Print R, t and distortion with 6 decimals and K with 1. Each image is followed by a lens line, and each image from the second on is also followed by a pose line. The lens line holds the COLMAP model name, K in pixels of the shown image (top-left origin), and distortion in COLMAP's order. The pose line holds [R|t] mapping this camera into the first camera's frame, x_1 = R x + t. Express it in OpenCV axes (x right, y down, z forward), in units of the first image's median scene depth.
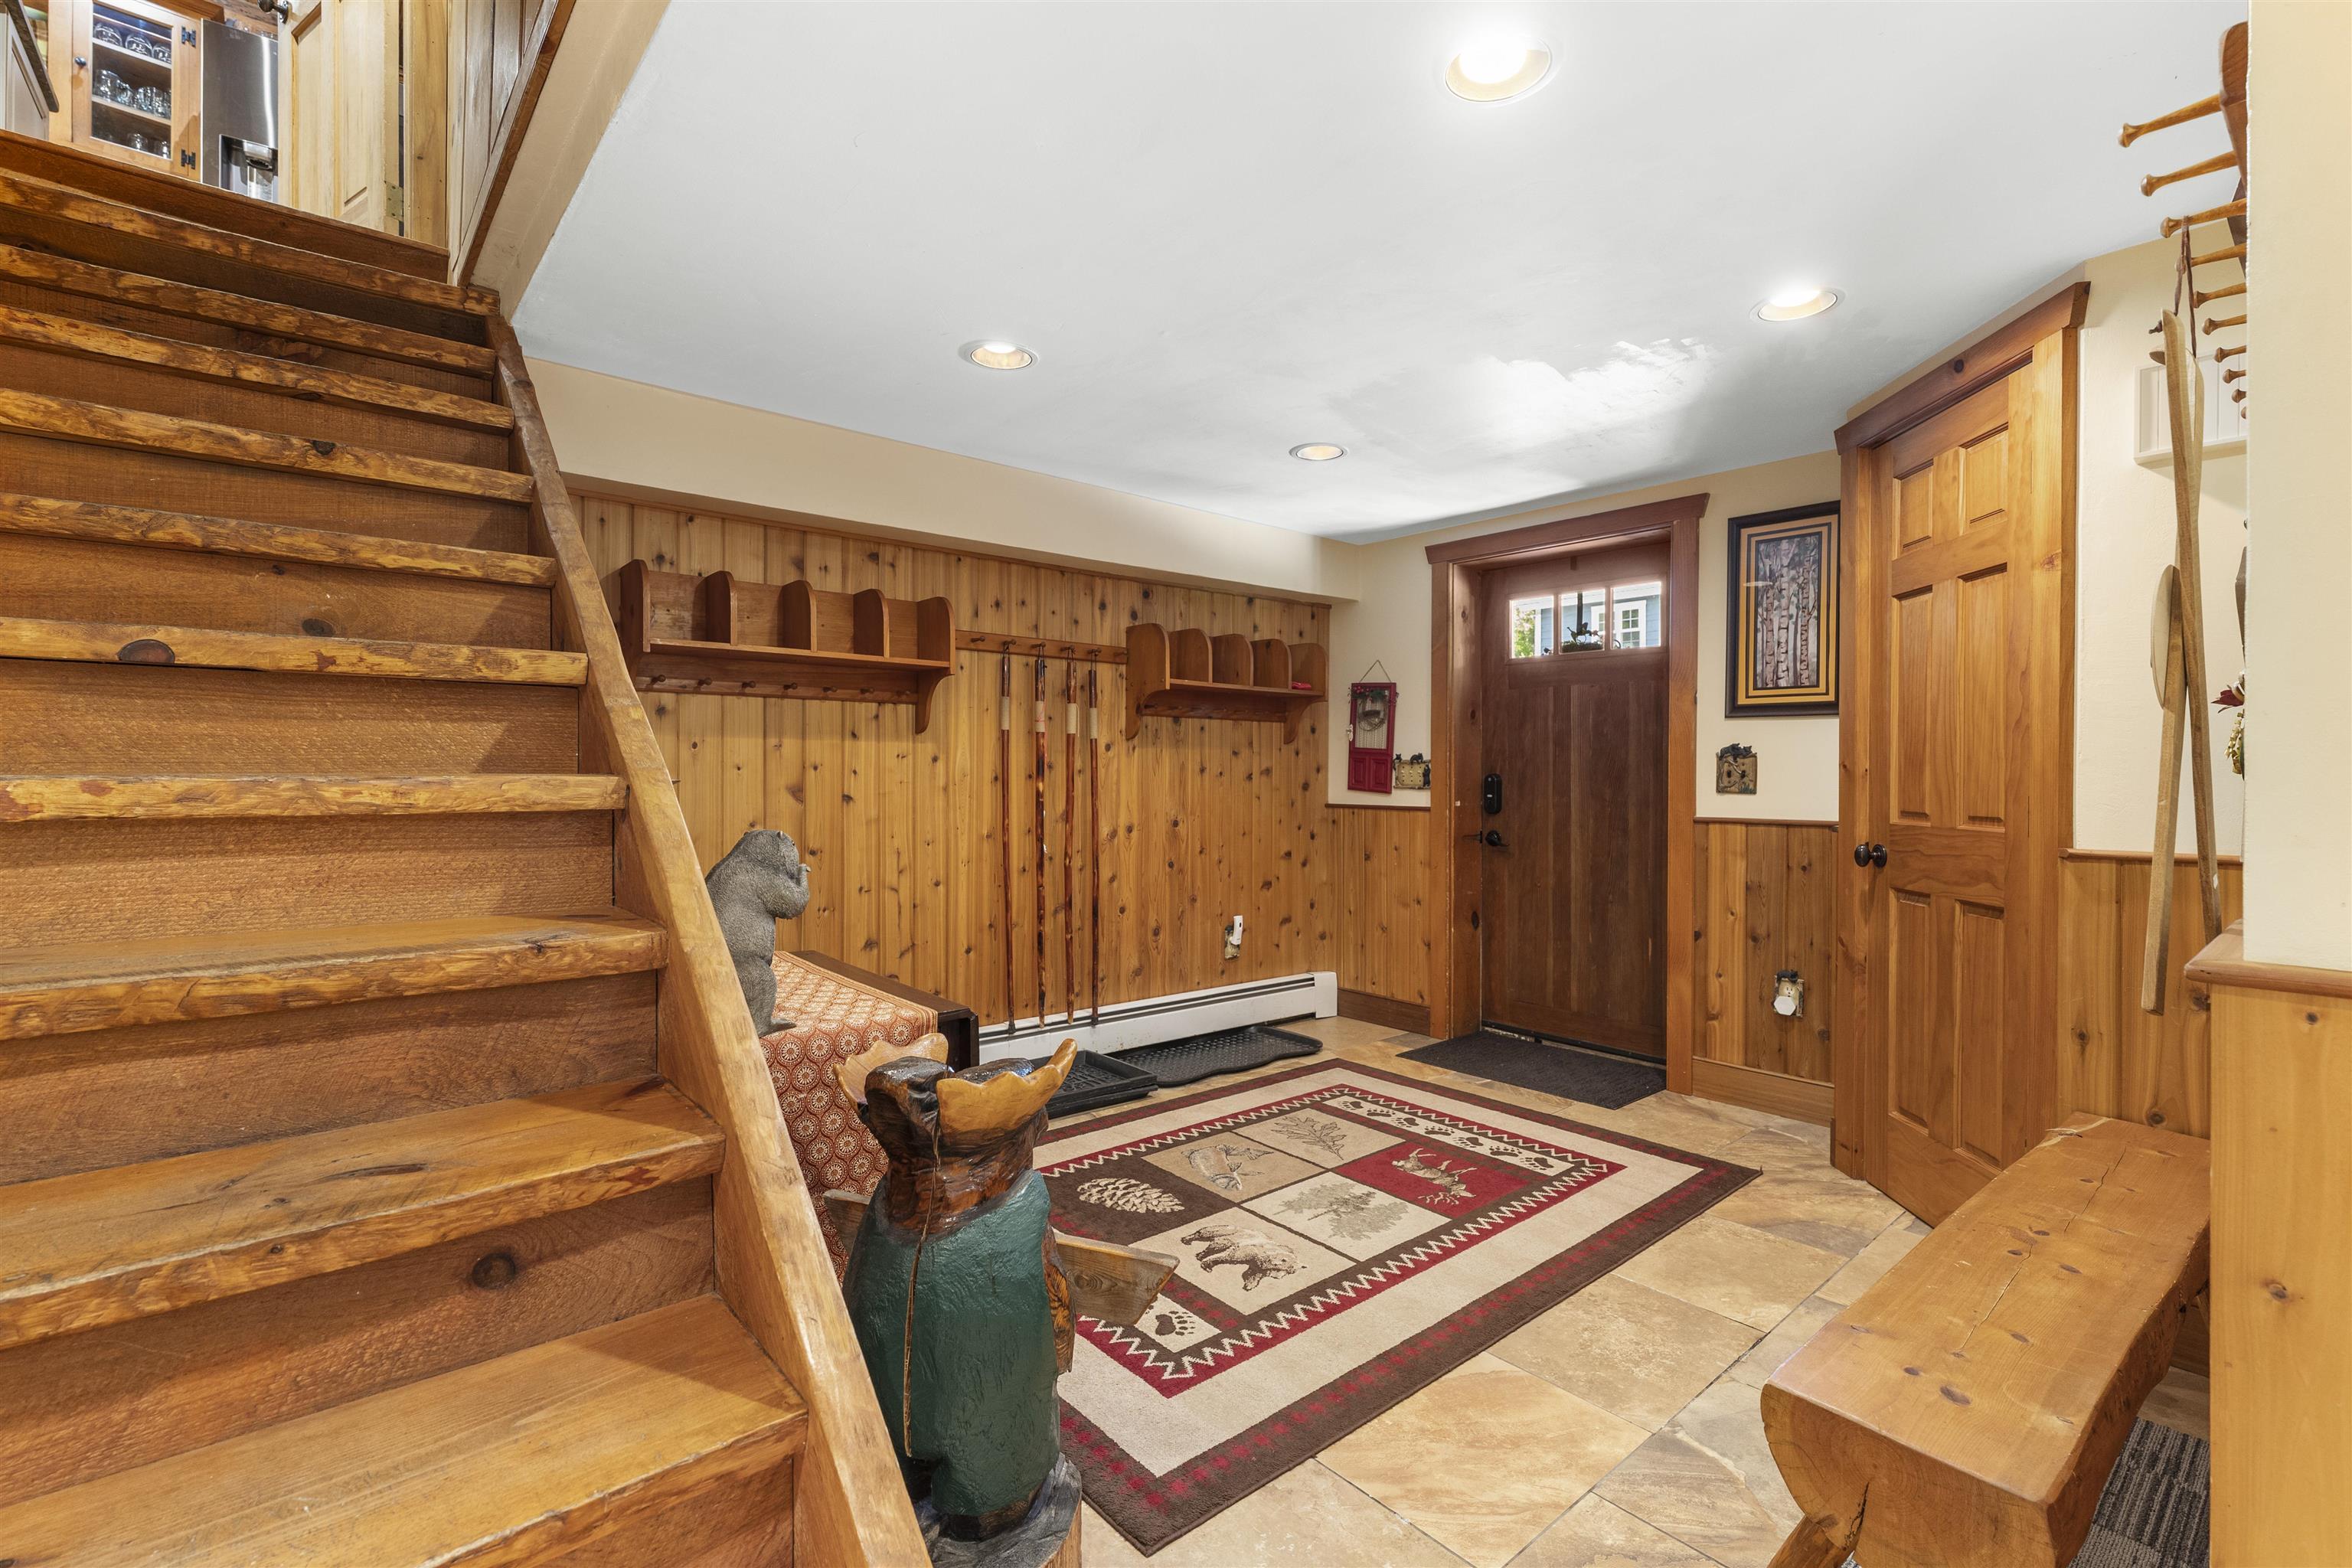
lens RADIAL K [[1041.9, 0, 1176.0], [0, 1041.9, 784.0], [0, 0, 1]] dist [-0.000059, -0.000028]
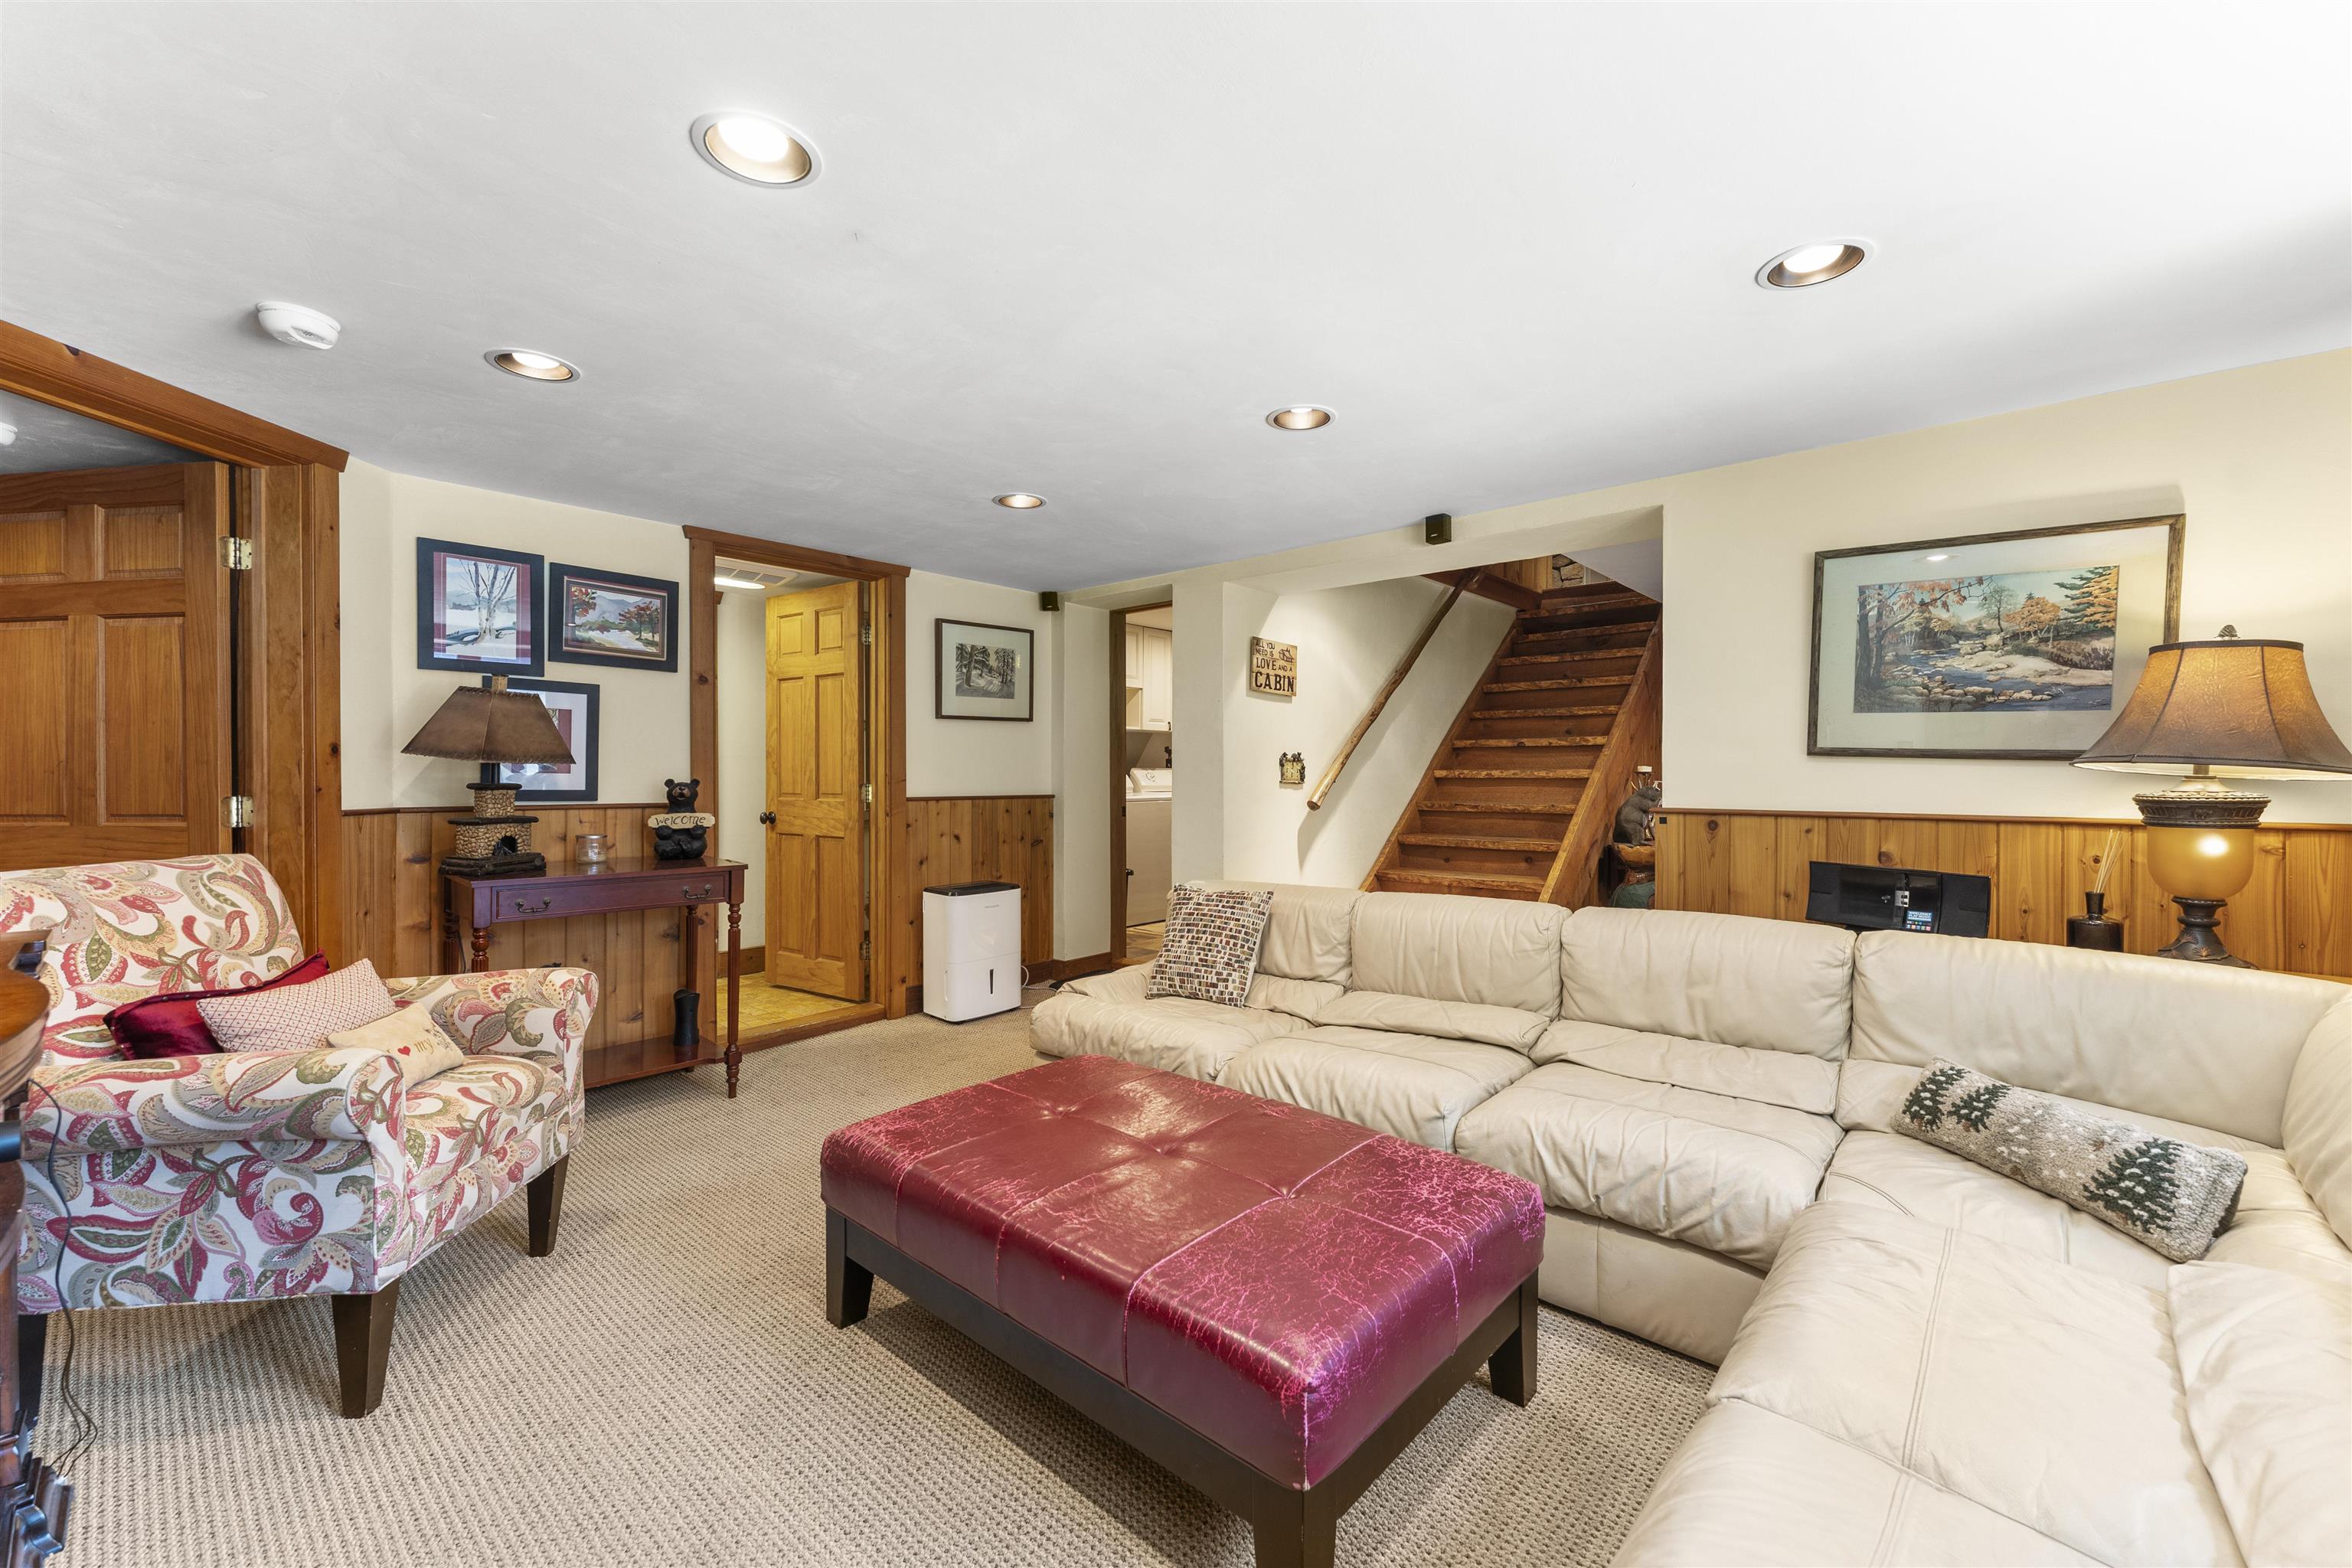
lens RADIAL K [[945.2, 0, 1171.9], [0, 945.2, 778.7], [0, 0, 1]] dist [0.001280, 0.000157]
pose [[0.136263, 0.006795, -0.990649, 3.051647], [-0.006592, 0.999961, 0.005952, 0.015771], [0.990651, 0.005720, 0.136302, -1.169952]]
